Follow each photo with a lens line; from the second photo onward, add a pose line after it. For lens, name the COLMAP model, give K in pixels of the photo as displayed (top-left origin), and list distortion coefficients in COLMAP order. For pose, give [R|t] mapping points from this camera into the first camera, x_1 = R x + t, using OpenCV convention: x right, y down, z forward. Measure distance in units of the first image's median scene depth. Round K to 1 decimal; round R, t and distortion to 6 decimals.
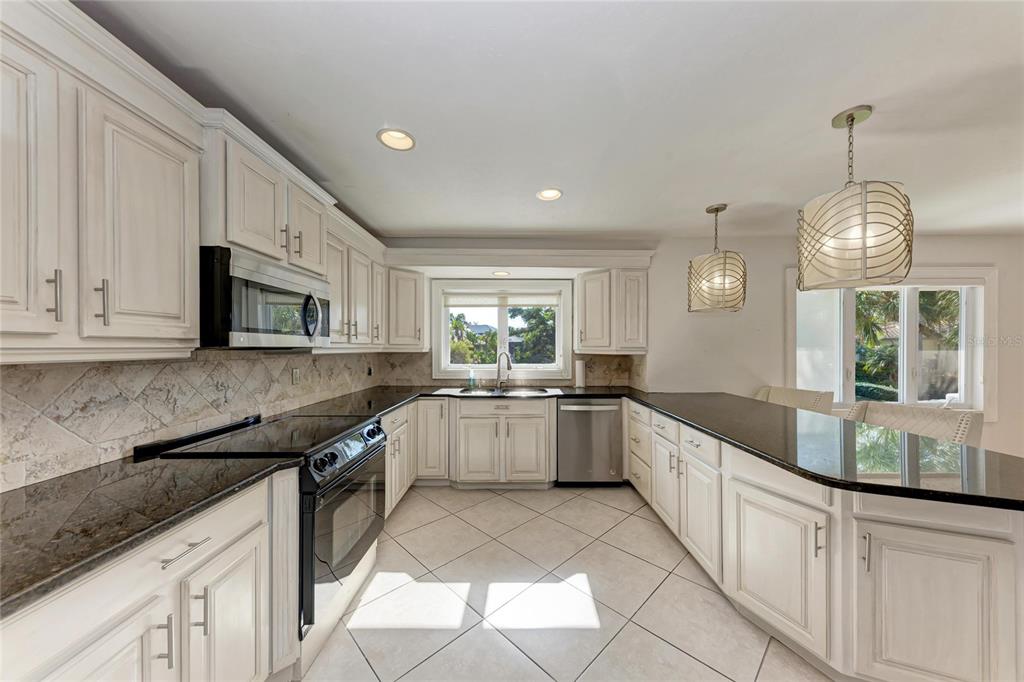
lens RADIAL K [[353.0, 0, 512.3], [0, 353.0, 345.5], [0, 0, 1]] dist [0.000683, 0.000077]
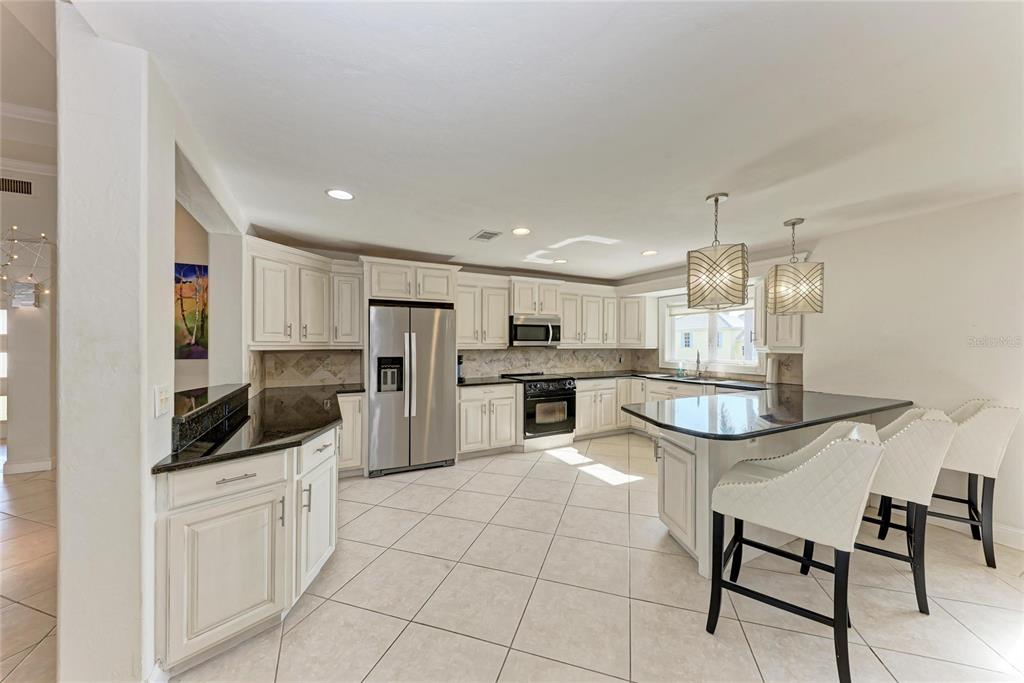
lens RADIAL K [[362.9, 0, 513.0], [0, 362.9, 343.5], [0, 0, 1]] dist [0.000133, 0.000030]
pose [[0.460392, 0.001867, -0.887714, 1.401661], [0.004262, 0.999982, 0.004314, -0.020833], [0.887705, -0.005770, 0.460376, -0.355807]]
